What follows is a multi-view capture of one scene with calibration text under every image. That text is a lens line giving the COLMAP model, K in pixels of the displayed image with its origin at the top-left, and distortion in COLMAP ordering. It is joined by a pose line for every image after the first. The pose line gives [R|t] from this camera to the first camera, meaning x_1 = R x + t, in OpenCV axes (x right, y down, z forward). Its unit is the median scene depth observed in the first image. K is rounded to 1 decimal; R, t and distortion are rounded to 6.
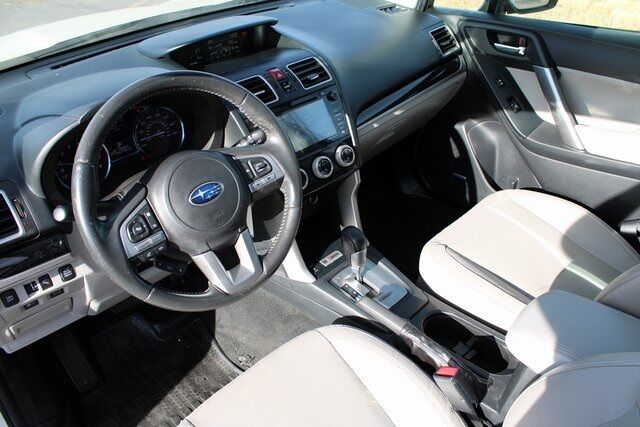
lens RADIAL K [[529.4, 0, 323.8], [0, 529.4, 213.3], [0, 0, 1]] dist [-0.117843, 0.066867]
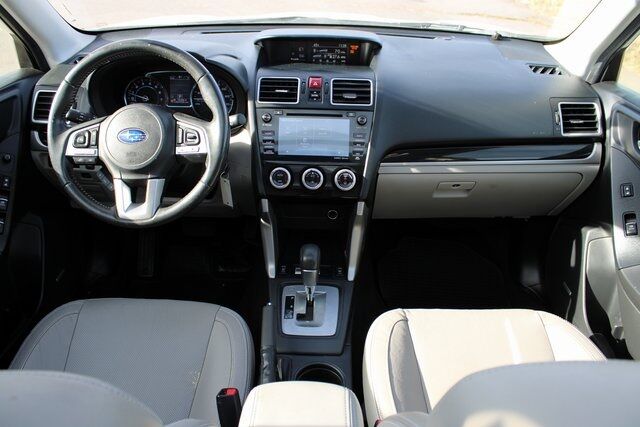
lens RADIAL K [[529.4, 0, 315.8], [0, 529.4, 214.9], [0, 0, 1]] dist [-0.117843, 0.066867]
pose [[0.702047, 0.408388, -0.583394, 0.614629], [-0.435711, 0.894321, 0.101716, -0.129319], [0.563281, 0.182782, 0.805795, 0.187737]]
